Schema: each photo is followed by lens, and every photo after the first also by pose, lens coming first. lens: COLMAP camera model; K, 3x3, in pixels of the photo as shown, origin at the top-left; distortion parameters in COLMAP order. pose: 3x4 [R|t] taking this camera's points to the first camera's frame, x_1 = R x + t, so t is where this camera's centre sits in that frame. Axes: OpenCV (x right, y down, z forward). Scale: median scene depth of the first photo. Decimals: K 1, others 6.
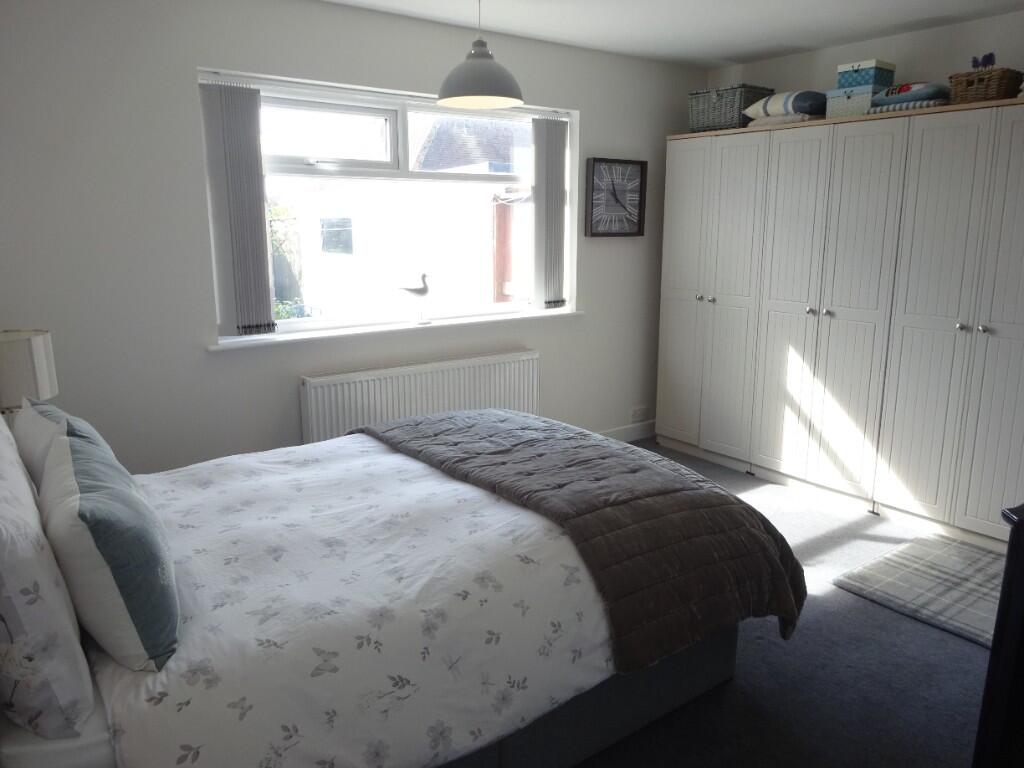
lens RADIAL K [[754.3, 0, 510.3], [0, 754.3, 381.9], [0, 0, 1]] dist [0.010114, 0.000042]
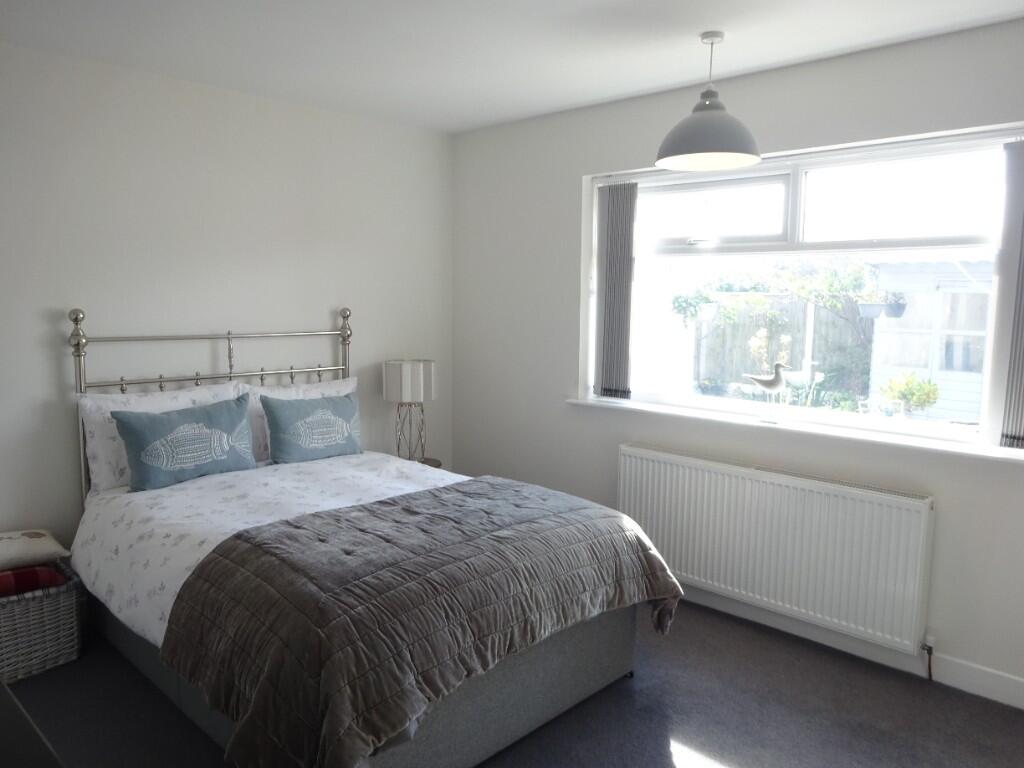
lens RADIAL K [[754.3, 0, 506.6], [0, 754.3, 390.5], [0, 0, 1]] dist [0.010114, 0.000042]
pose [[0.169194, 0.132226, -0.976673, 0.786674], [-0.213305, 0.972386, 0.094694, -0.155976], [0.962224, 0.192308, 0.192727, 0.674072]]
